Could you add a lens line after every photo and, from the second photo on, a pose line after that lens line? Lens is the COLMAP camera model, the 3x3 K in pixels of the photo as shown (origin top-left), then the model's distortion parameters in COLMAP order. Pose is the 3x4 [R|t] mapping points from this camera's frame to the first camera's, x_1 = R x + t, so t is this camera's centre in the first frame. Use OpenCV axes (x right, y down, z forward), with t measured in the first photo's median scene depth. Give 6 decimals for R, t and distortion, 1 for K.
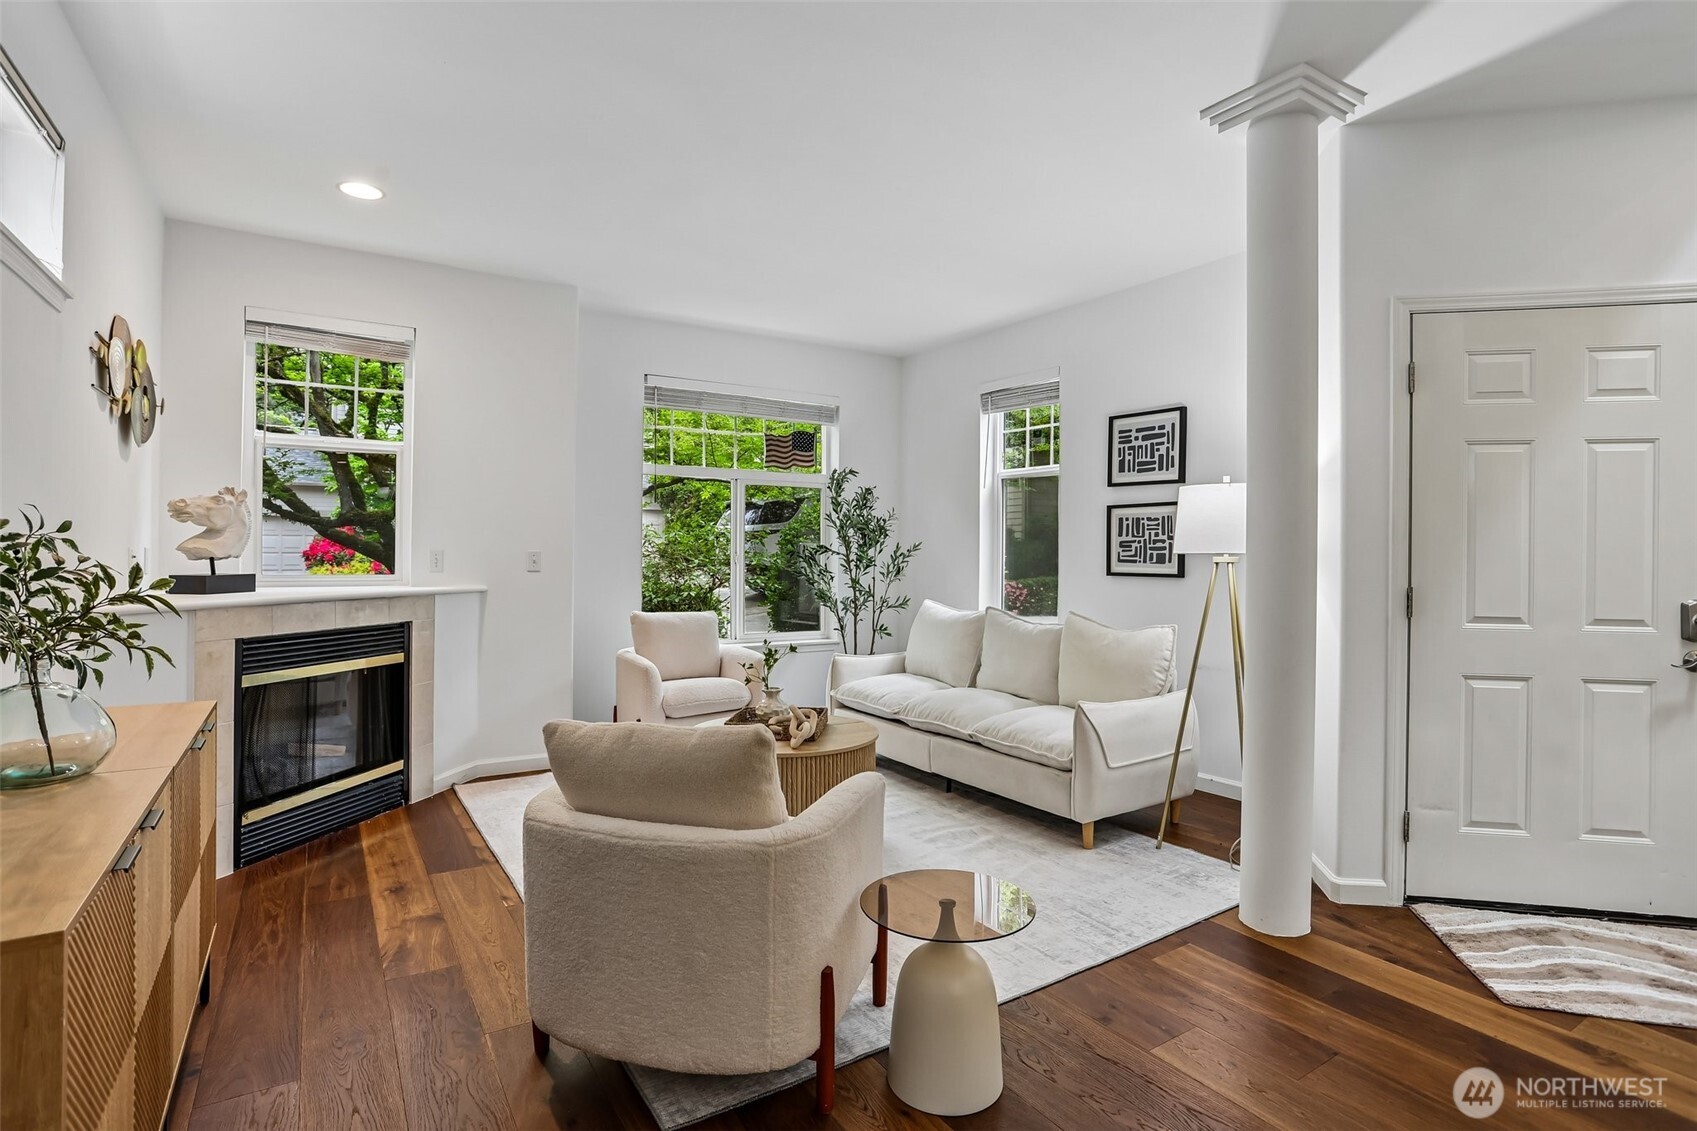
lens RADIAL K [[838.4, 0, 806.8], [0, 838.4, 556.4], [0, 0, 1]] dist [-0.053999, 0.018658]
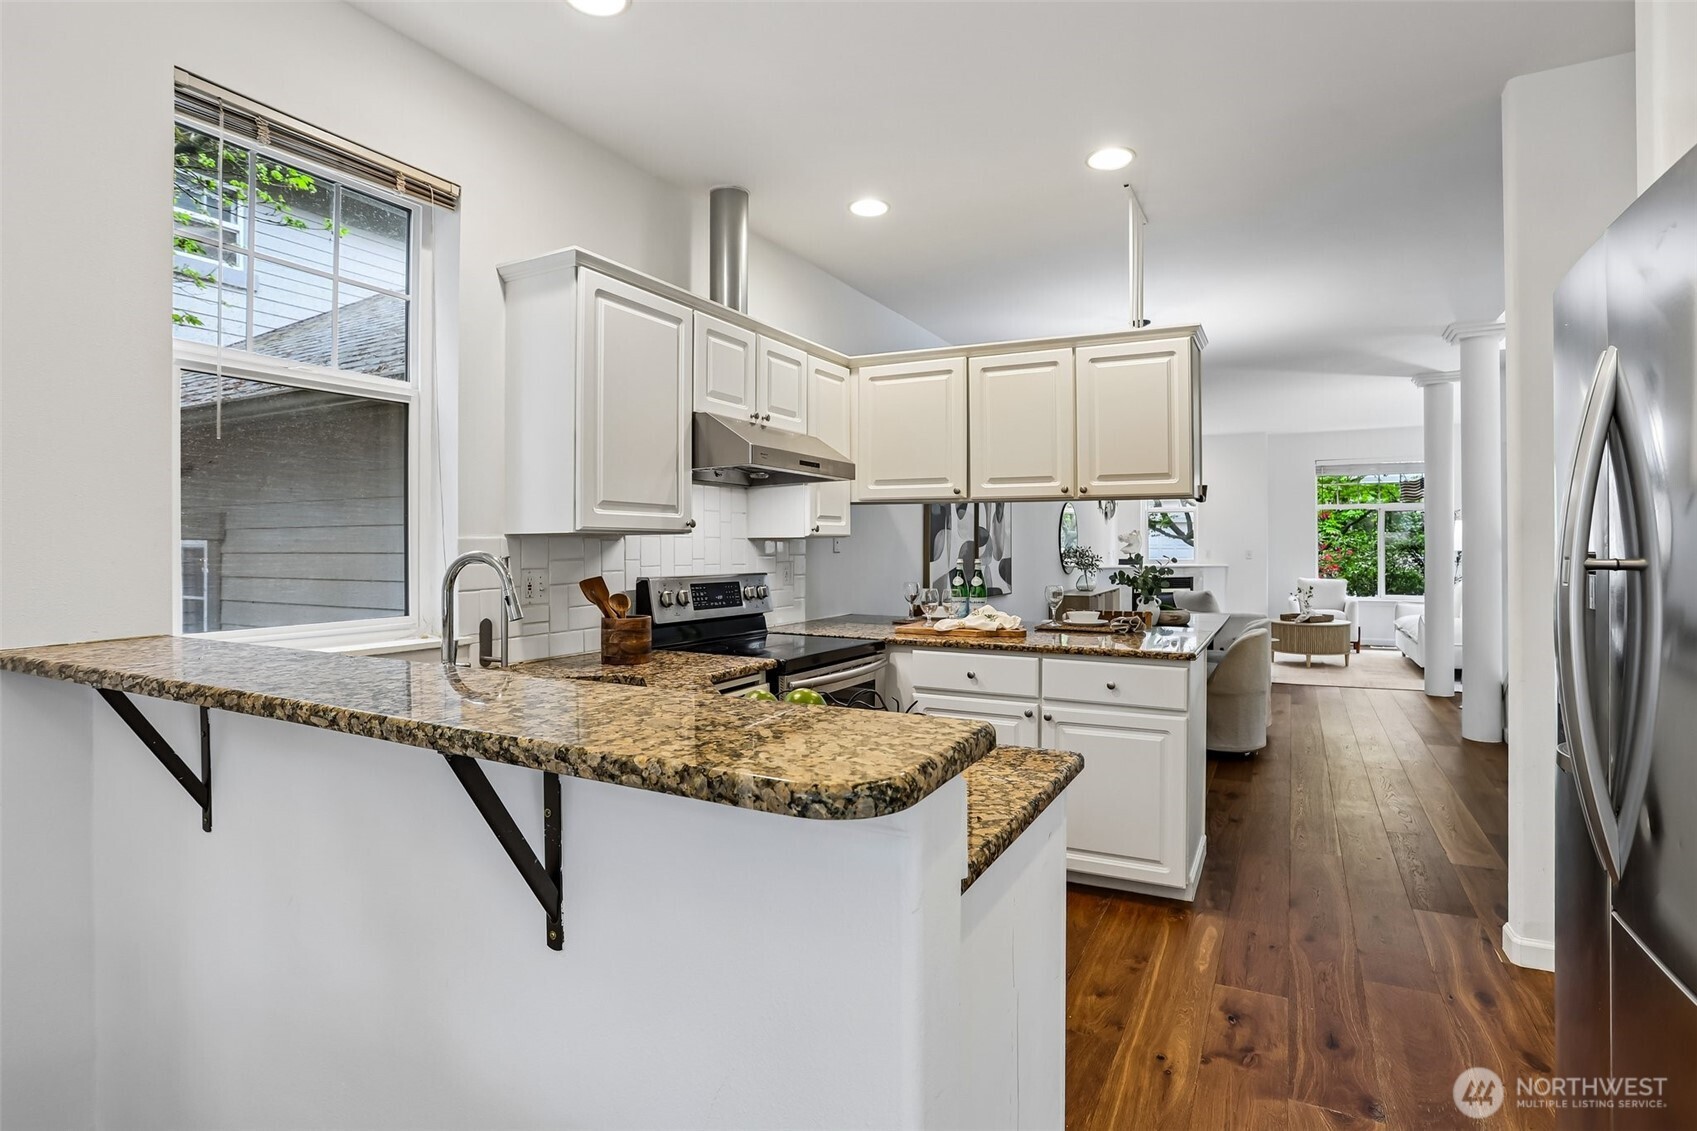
lens RADIAL K [[838.4, 0, 846.3], [0, 838.4, 547.7], [0, 0, 1]] dist [-0.053999, 0.018658]
pose [[0.502844, -0.009204, -0.864328, 1.258434], [0.006606, 0.999955, -0.006805, -0.004357], [0.864352, -0.002287, 0.502882, -1.307528]]
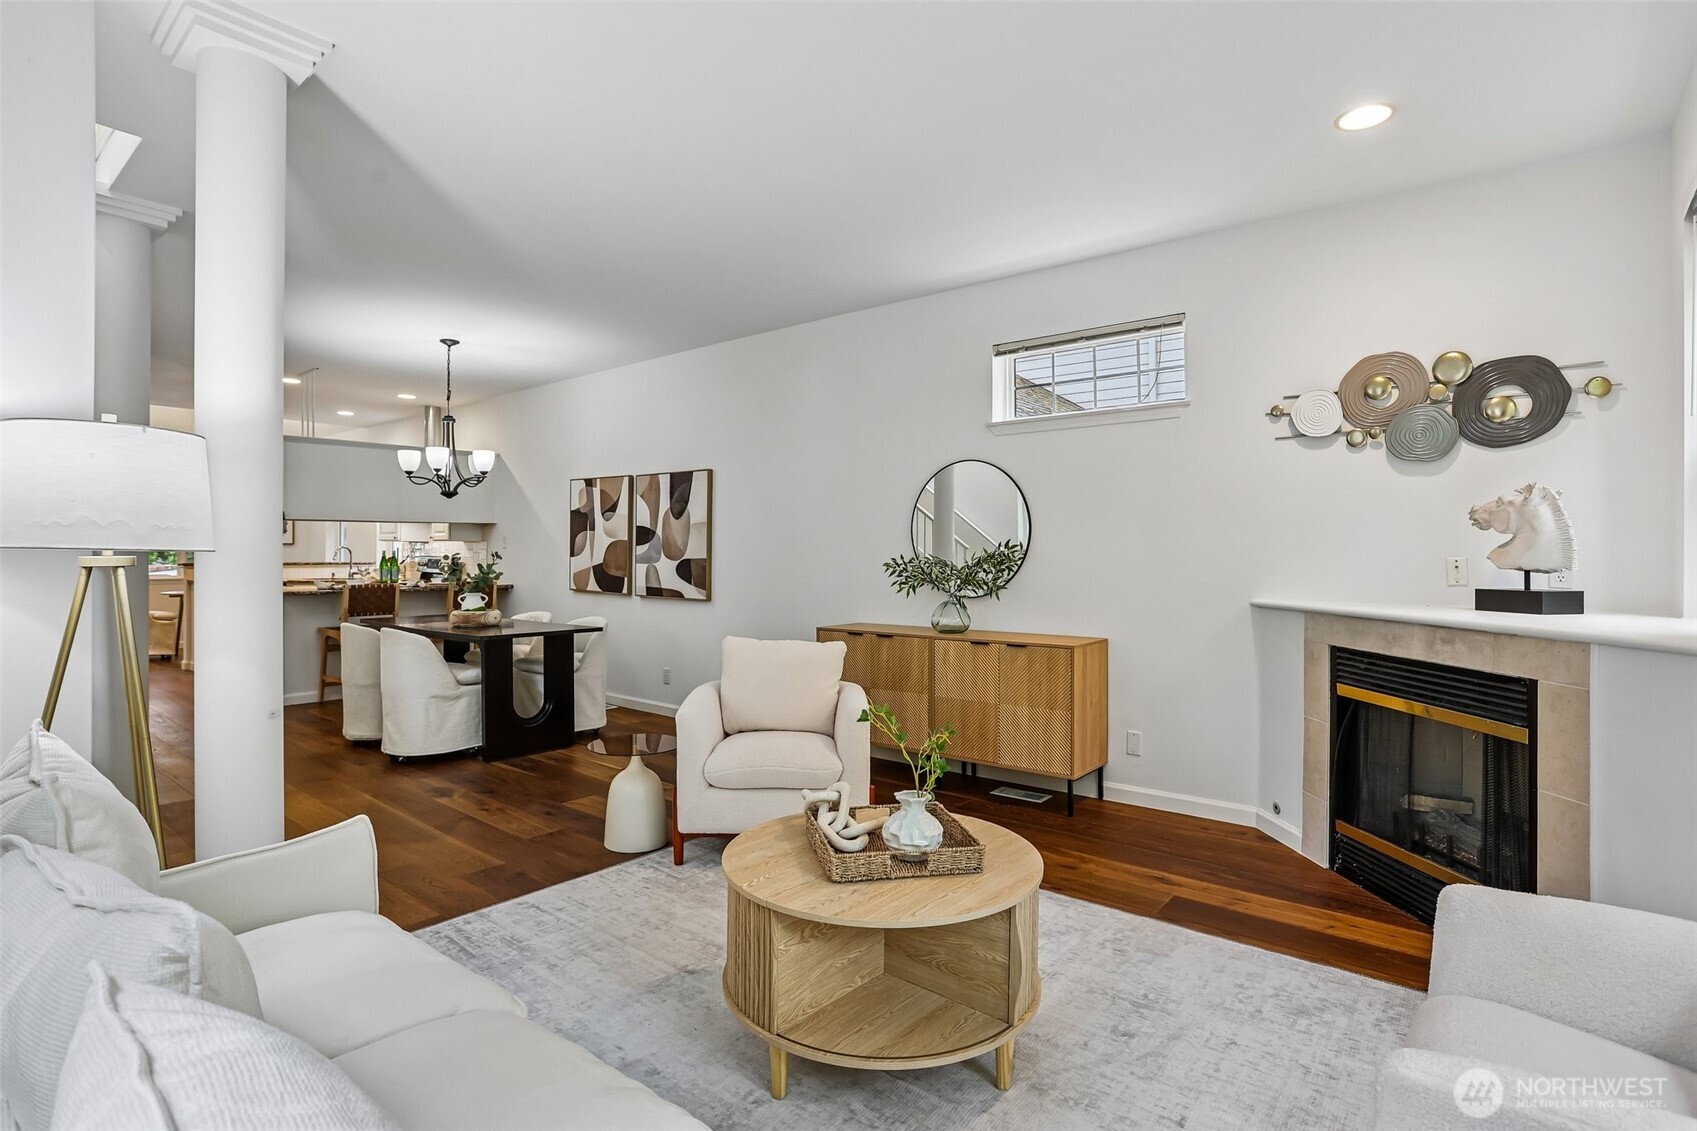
lens RADIAL K [[838.4, 0, 836.9], [0, 838.4, 549.6], [0, 0, 1]] dist [-0.053999, 0.018658]
pose [[-0.948029, -0.012675, -0.317932, 0.172220], [-0.012219, 0.999919, -0.003427, -0.006447], [0.317950, 0.000636, -0.948107, 1.353877]]
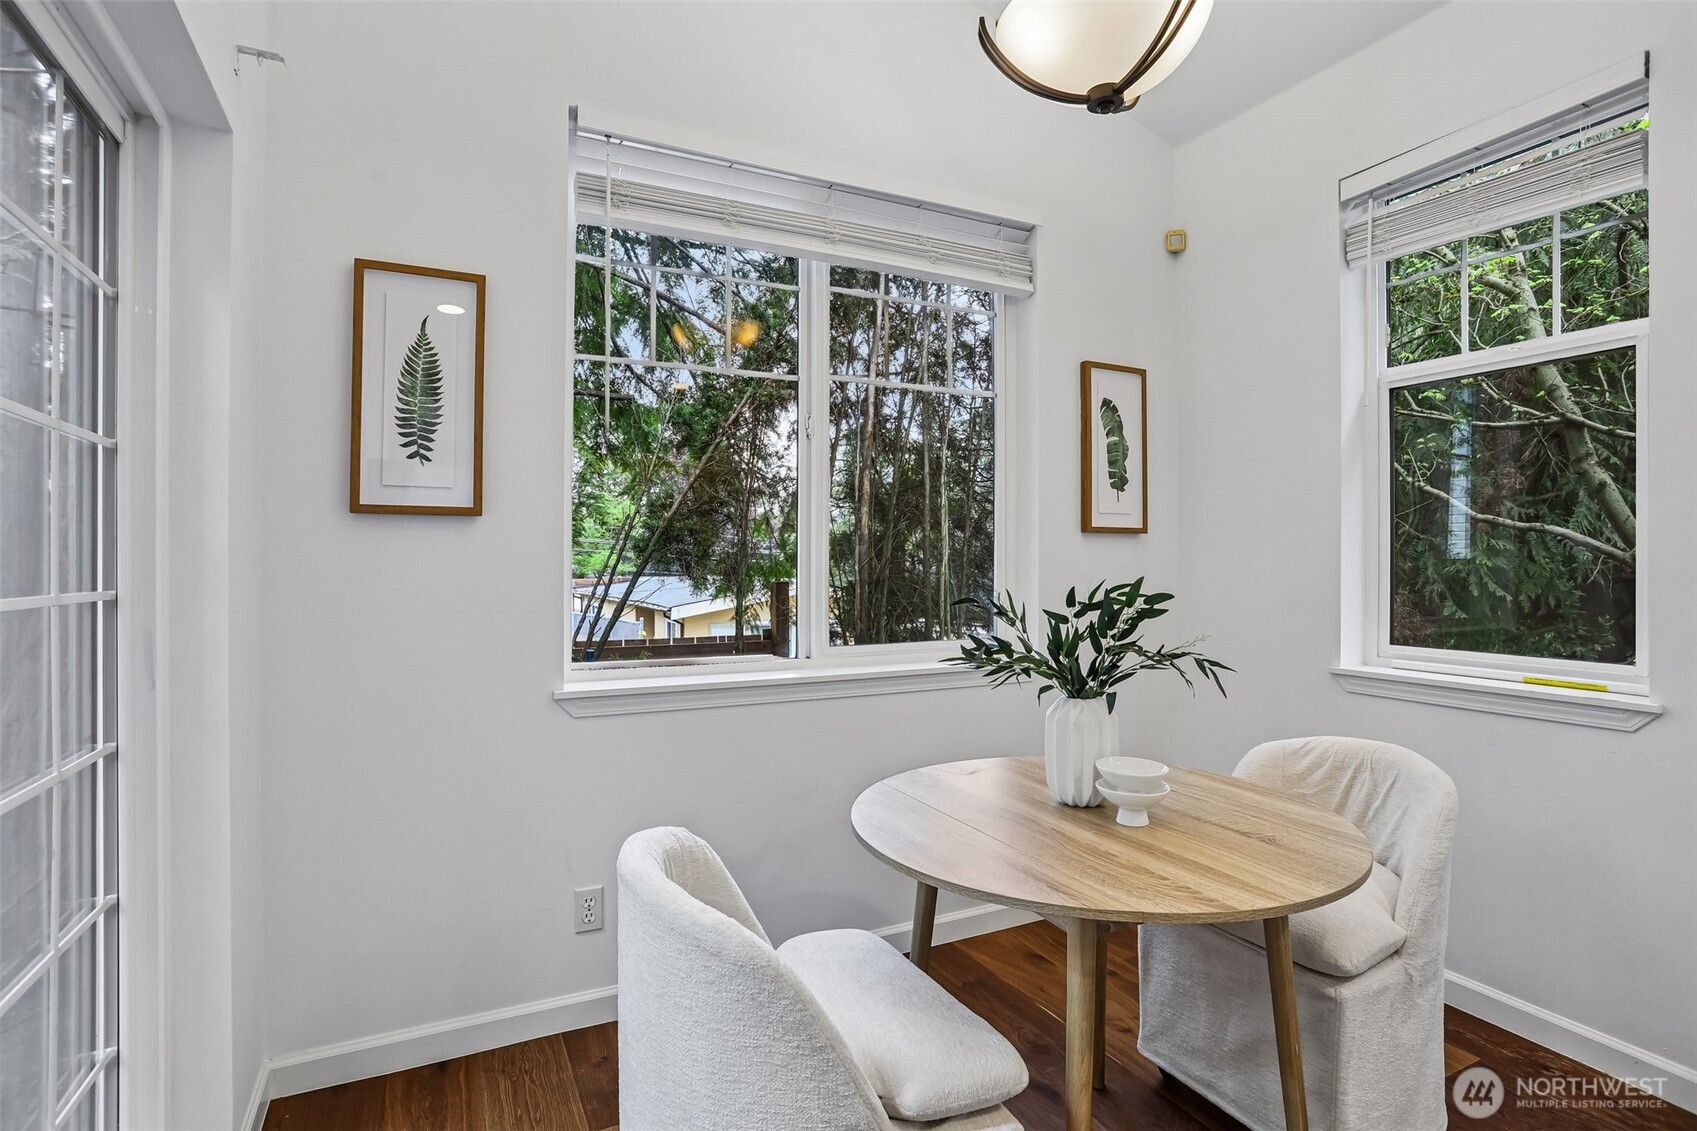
lens RADIAL K [[838.4, 0, 851.4], [0, 838.4, 561.0], [0, 0, 1]] dist [-0.053999, 0.018658]
pose [[-0.997187, -0.009006, 0.074404, 1.223743], [-0.008947, 0.999959, 0.001138, 0.015289], [-0.074411, 0.000469, -0.997228, -1.108522]]
